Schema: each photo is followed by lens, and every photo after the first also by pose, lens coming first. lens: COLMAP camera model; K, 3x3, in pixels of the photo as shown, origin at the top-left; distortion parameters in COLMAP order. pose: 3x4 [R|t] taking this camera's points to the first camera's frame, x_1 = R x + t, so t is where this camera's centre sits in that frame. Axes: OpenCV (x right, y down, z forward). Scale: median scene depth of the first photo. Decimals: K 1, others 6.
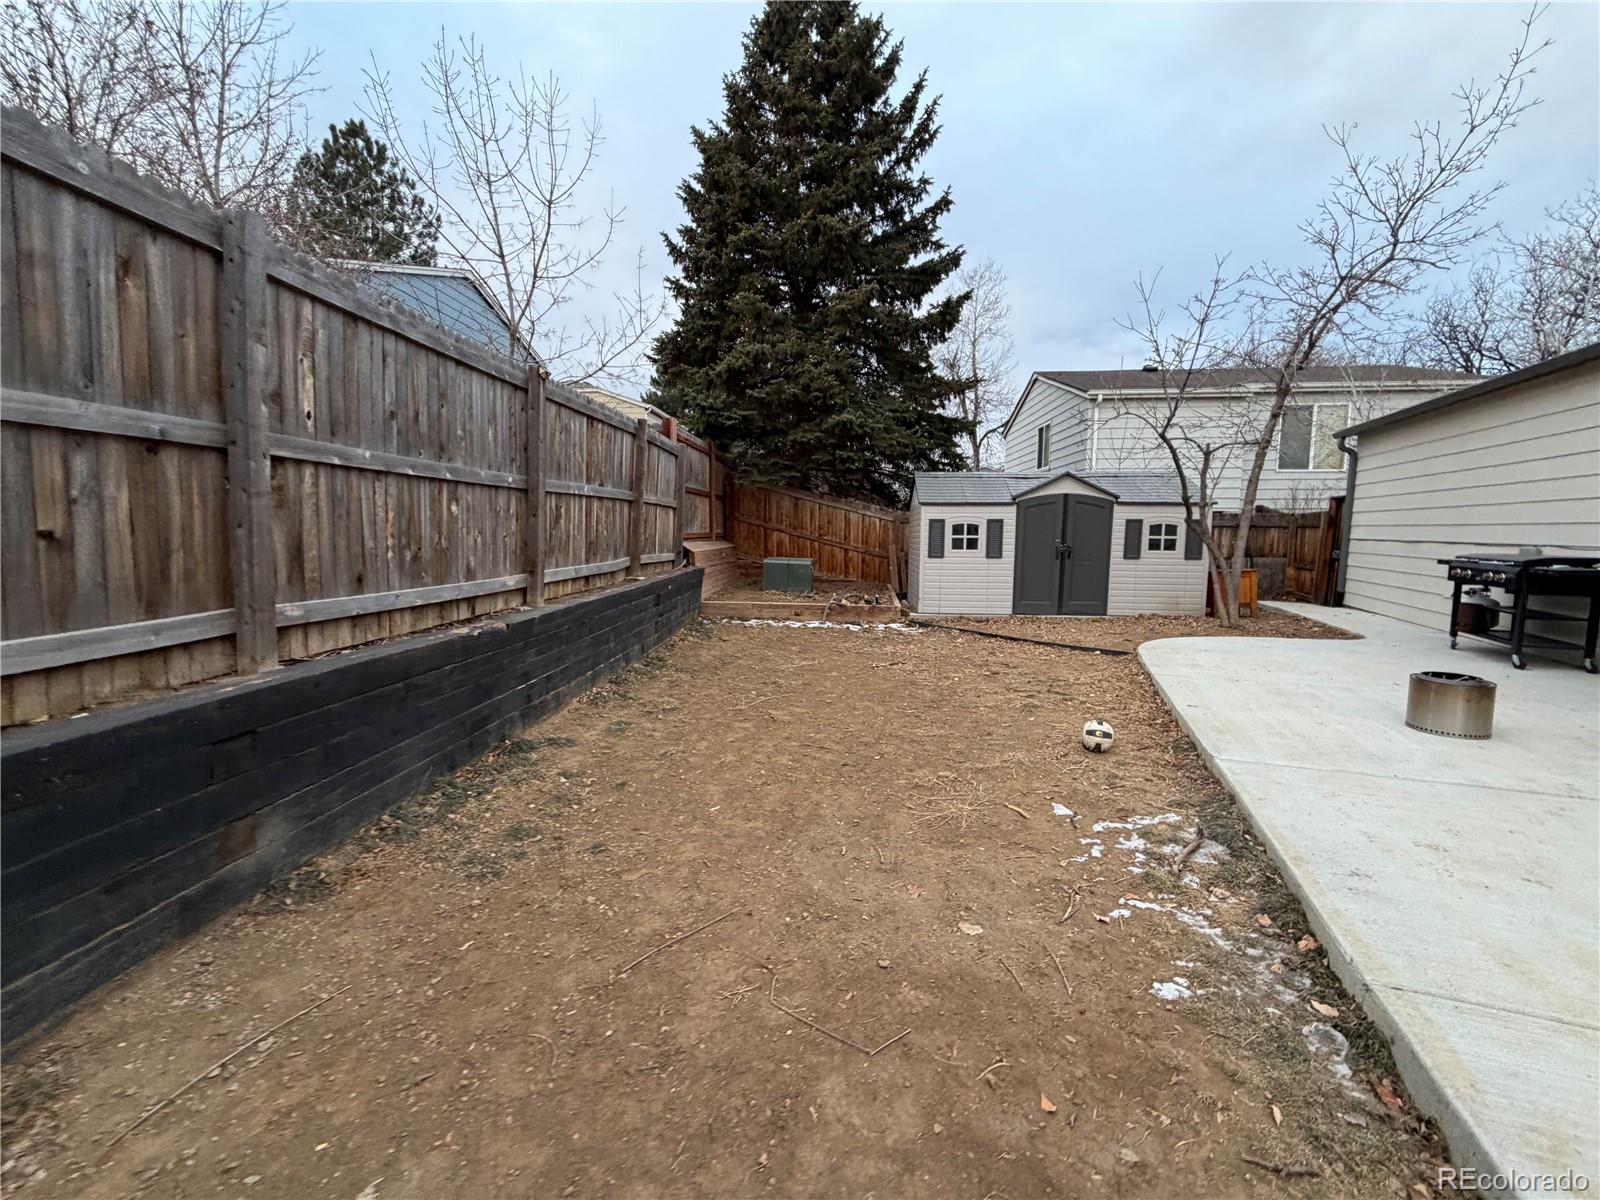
lens RADIAL K [[638.2, 0, 802.7], [0, 638.2, 601.3], [0, 0, 1]] dist [-0.002341, 0.000718]
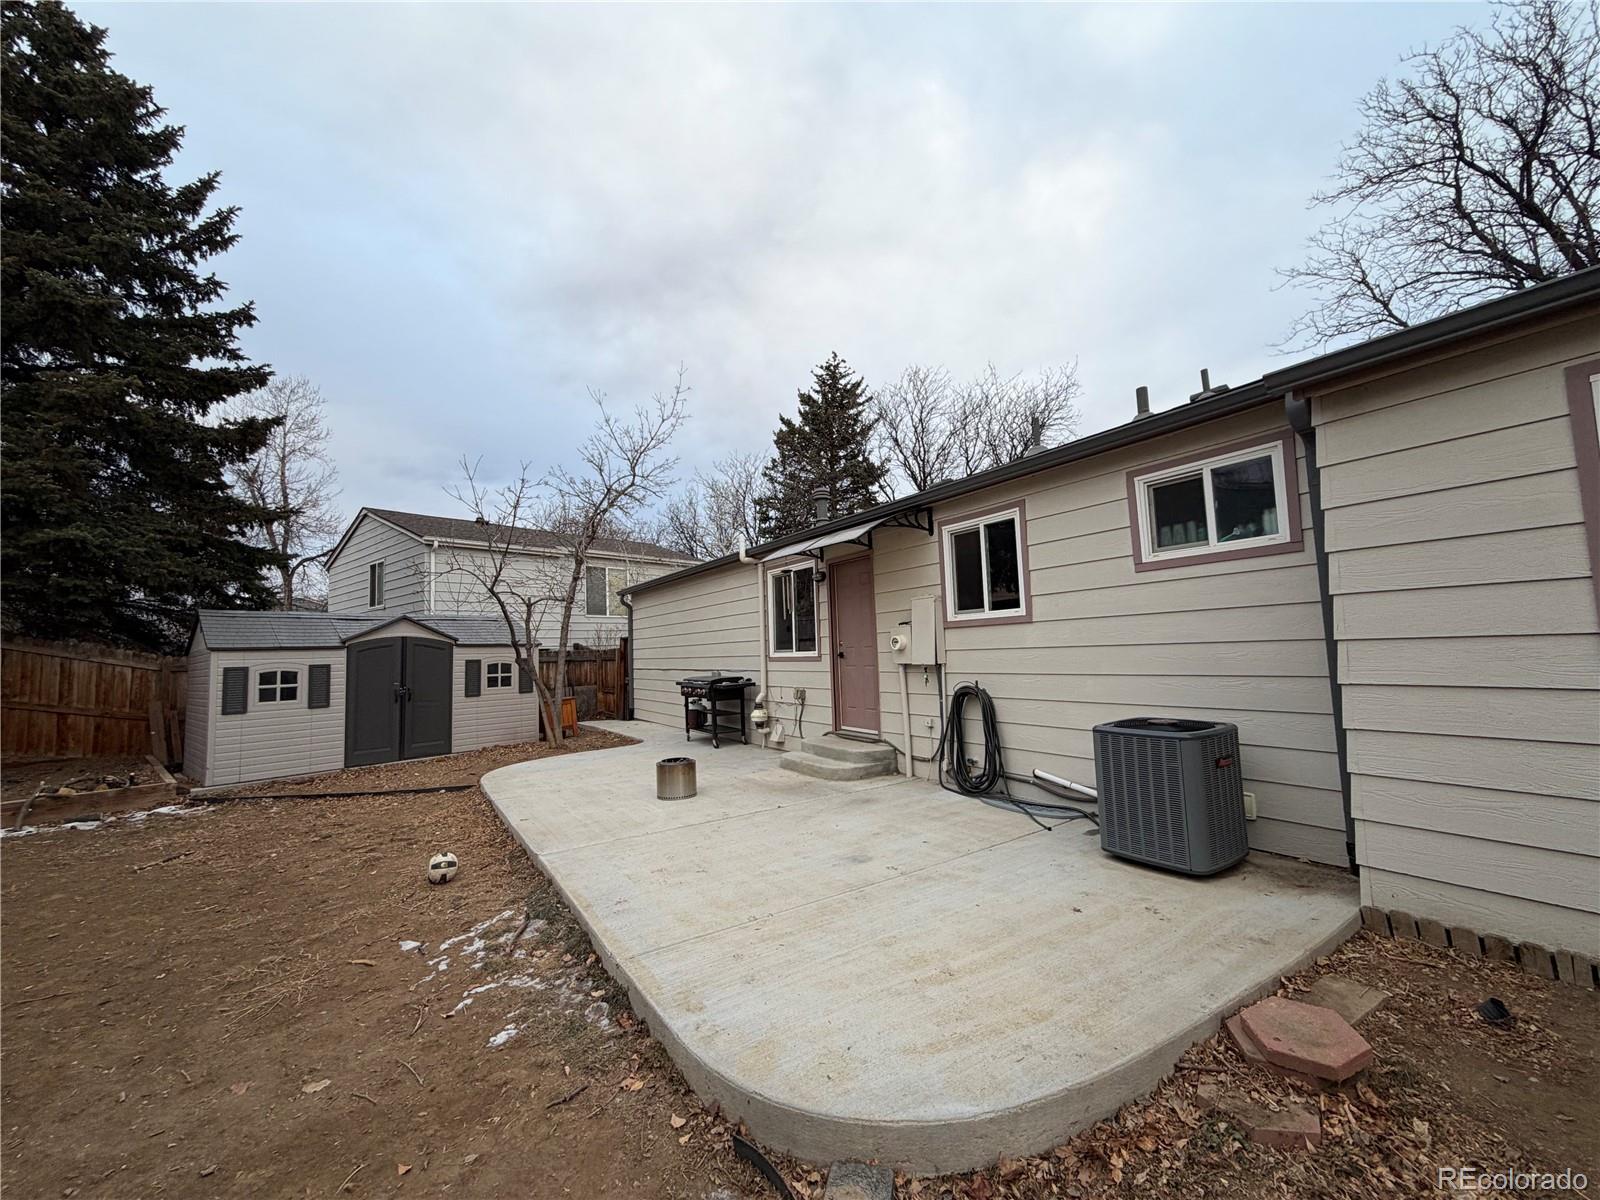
lens RADIAL K [[638.2, 0, 800.2], [0, 638.2, 599.7], [0, 0, 1]] dist [-0.002341, 0.000718]
pose [[0.588454, 0.041533, 0.807463, -0.040446], [0.127632, 0.981387, -0.143493, -0.002374], [-0.798394, 0.187497, 0.572200, -0.103264]]
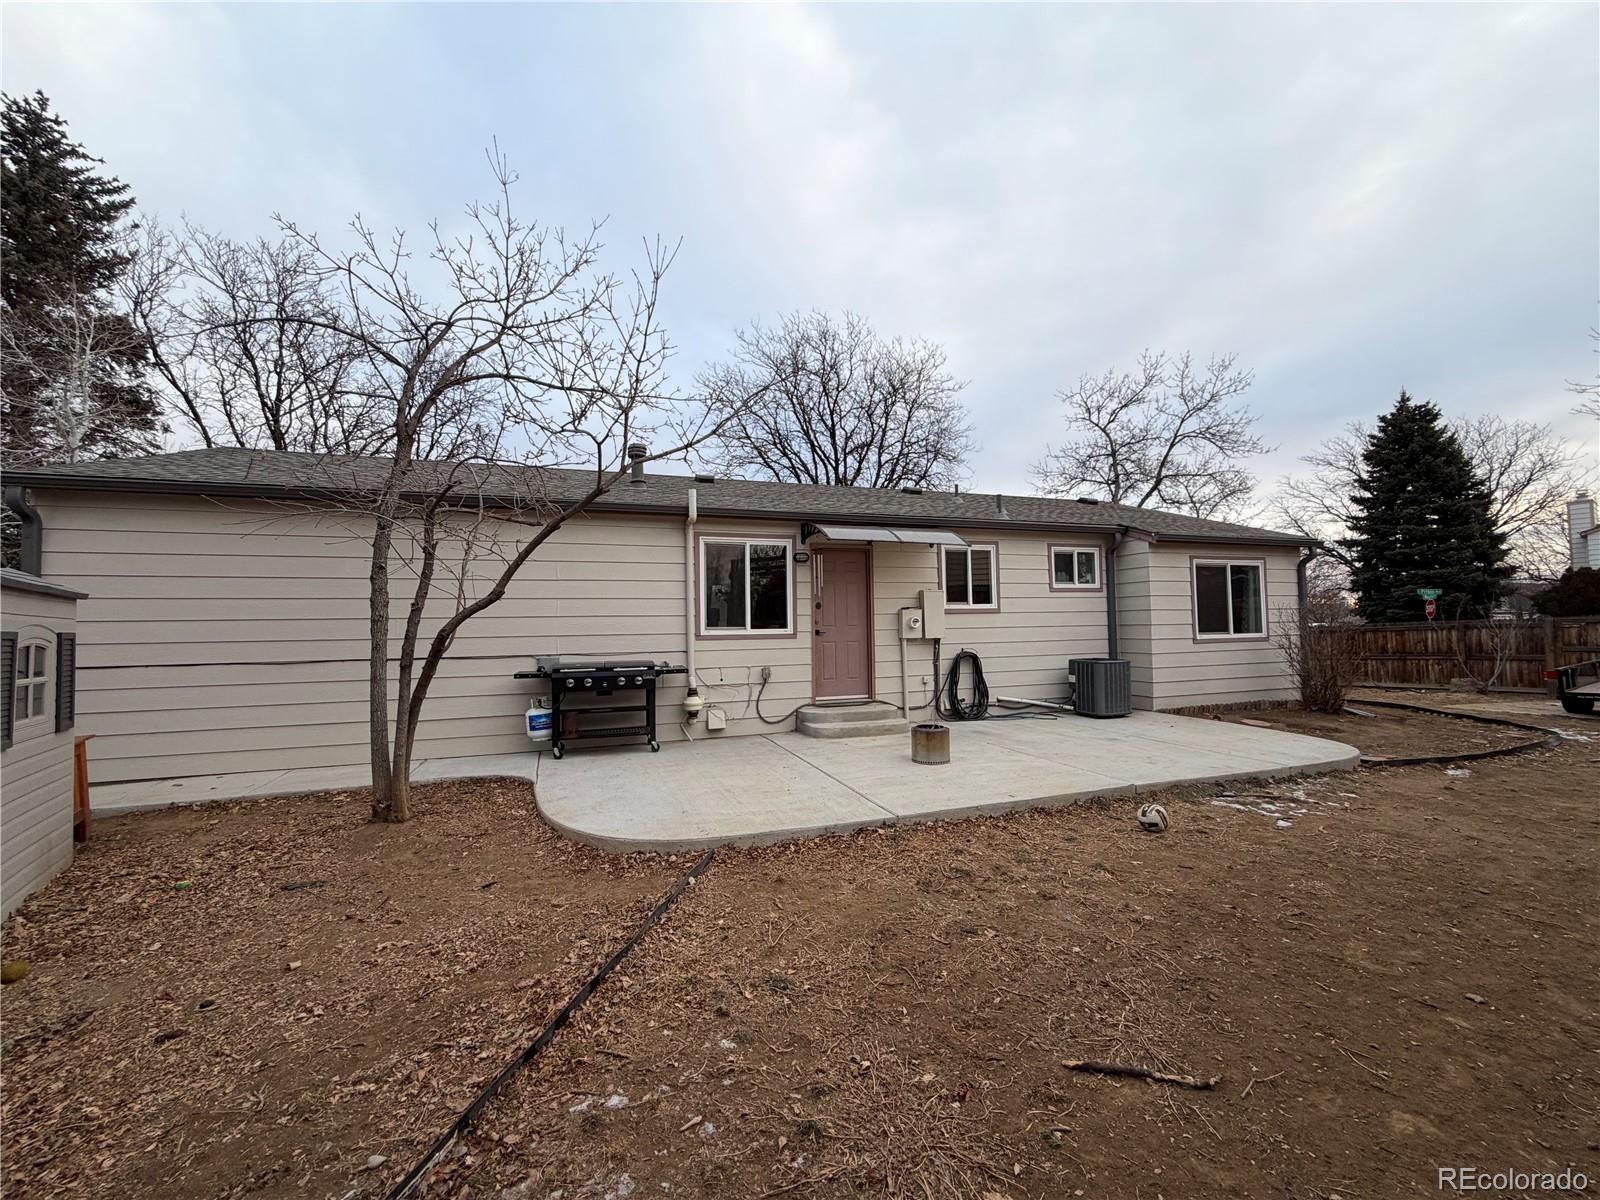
lens RADIAL K [[638.2, 0, 796.1], [0, 638.2, 604.3], [0, 0, 1]] dist [-0.002341, 0.000718]
pose [[-0.654323, 0.038573, 0.755231, 0.005420], [0.101570, 0.994132, 0.037224, -0.140493], [-0.749363, 0.101065, -0.654401, 1.130689]]
